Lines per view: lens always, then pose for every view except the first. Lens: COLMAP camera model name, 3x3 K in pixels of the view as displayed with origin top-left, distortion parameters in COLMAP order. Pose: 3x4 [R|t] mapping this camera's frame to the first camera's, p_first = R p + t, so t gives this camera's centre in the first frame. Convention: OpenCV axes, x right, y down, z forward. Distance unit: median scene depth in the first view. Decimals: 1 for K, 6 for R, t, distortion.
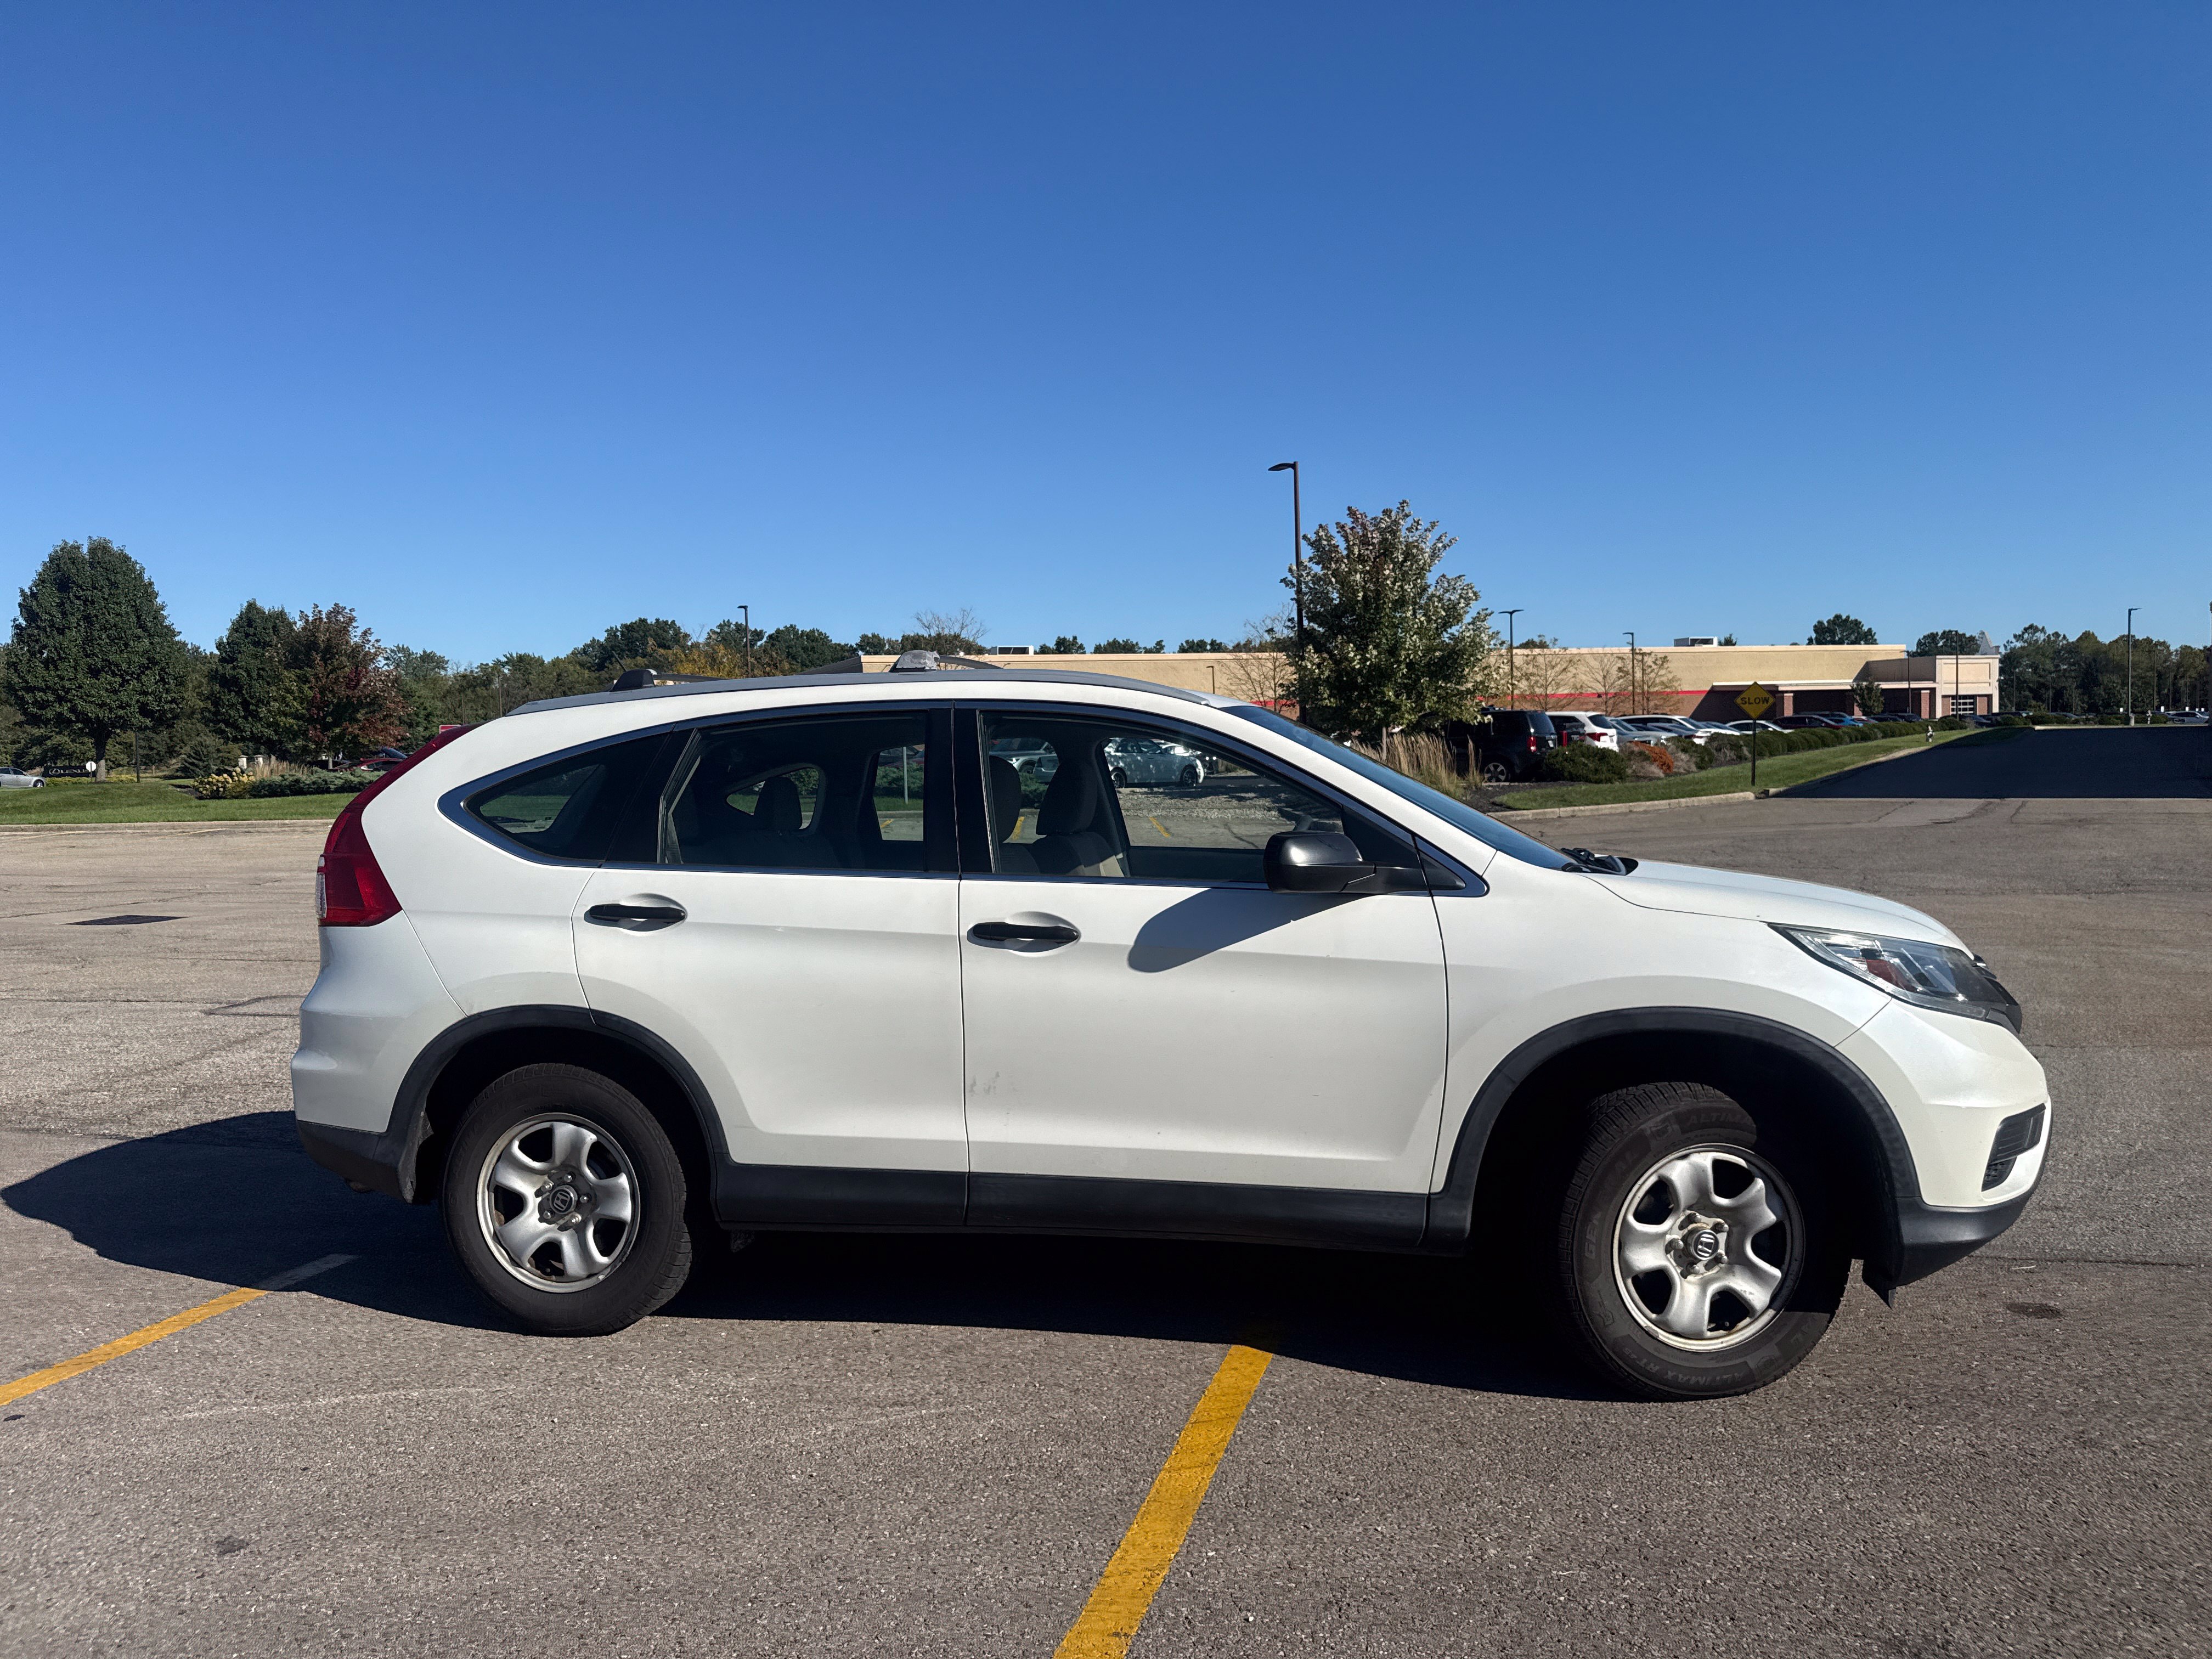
lens RADIAL K [[1542.5, 0, 1116.8], [0, 1542.5, 846.6], [0, 0, 1]] dist [0.098138, -0.147817]
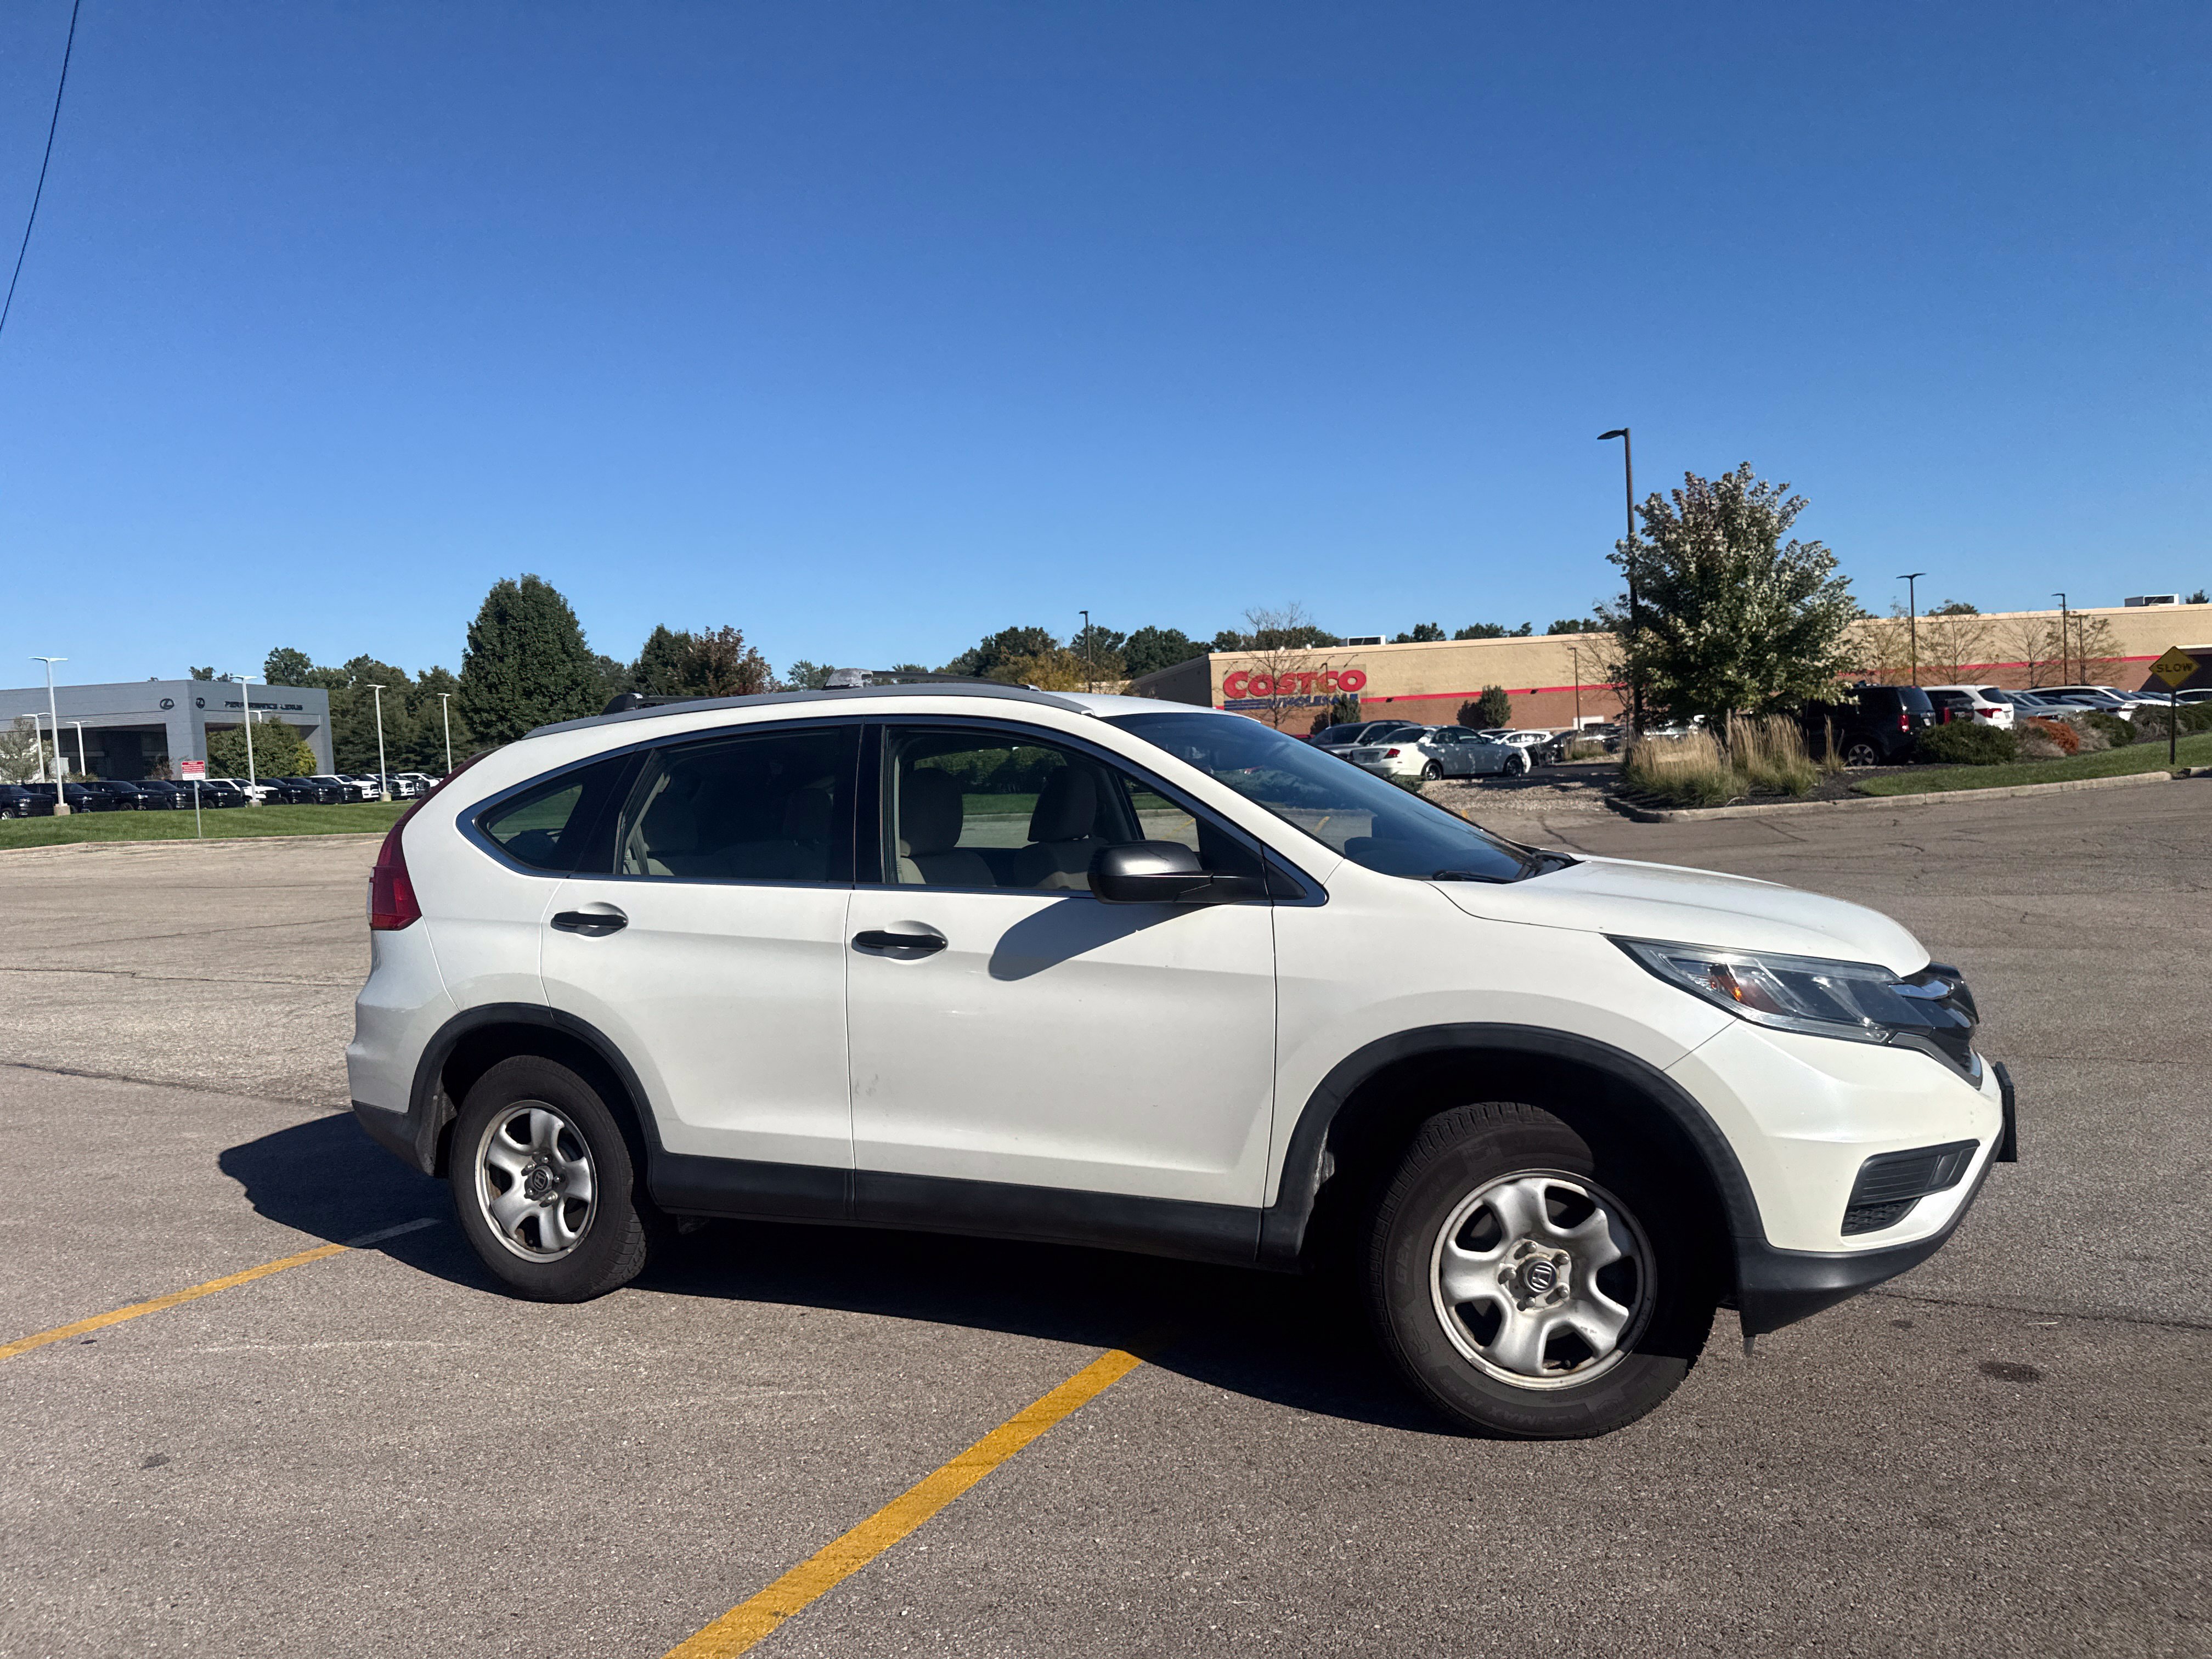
lens RADIAL K [[1539.0, 0, 1113.7], [0, 1539.0, 865.2], [0, 0, 1]] dist [0.115390, -0.175727]
pose [[0.971584, -0.006117, -0.236615, 0.300677], [0.009904, 0.999841, 0.014823, -0.007720], [0.236486, -0.016745, 0.971490, 0.027648]]
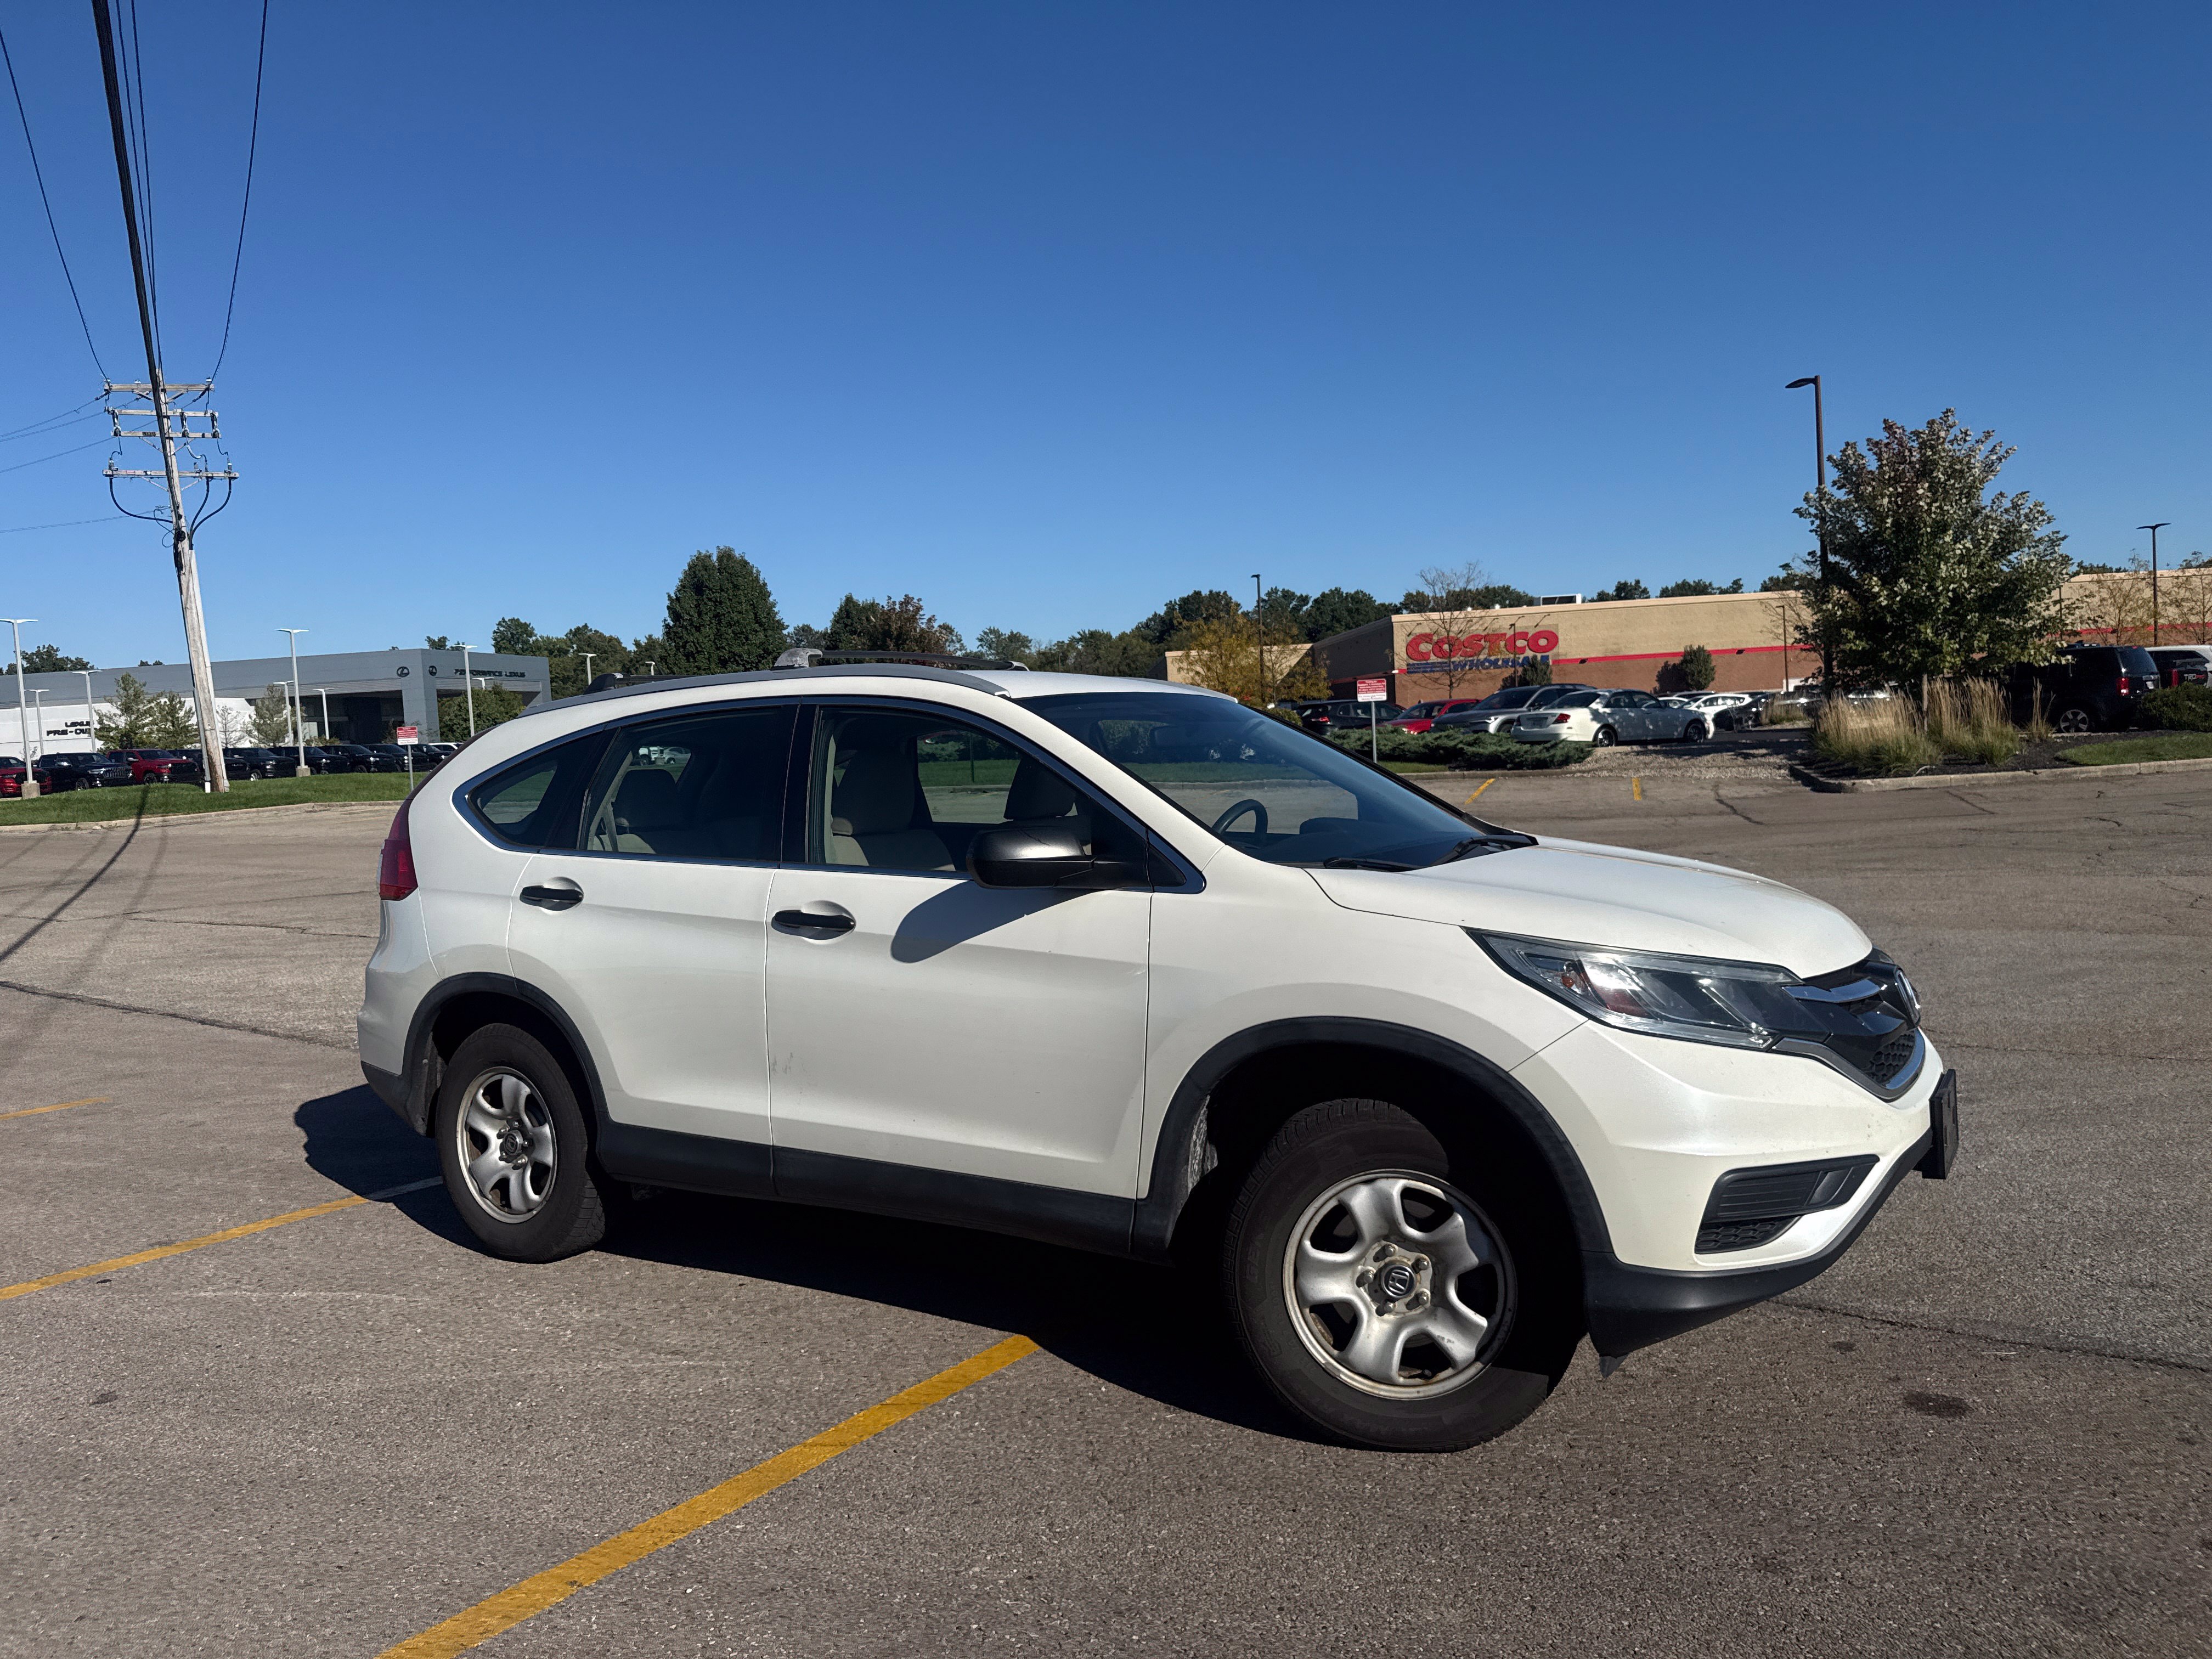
lens RADIAL K [[1542.5, 0, 1116.8], [0, 1542.5, 846.6], [0, 0, 1]] dist [0.098138, -0.147817]
pose [[0.936598, 0.005281, -0.350367, 0.462916], [0.003754, 0.999678, 0.025102, -0.018579], [0.350387, -0.024826, 0.936276, 0.086133]]
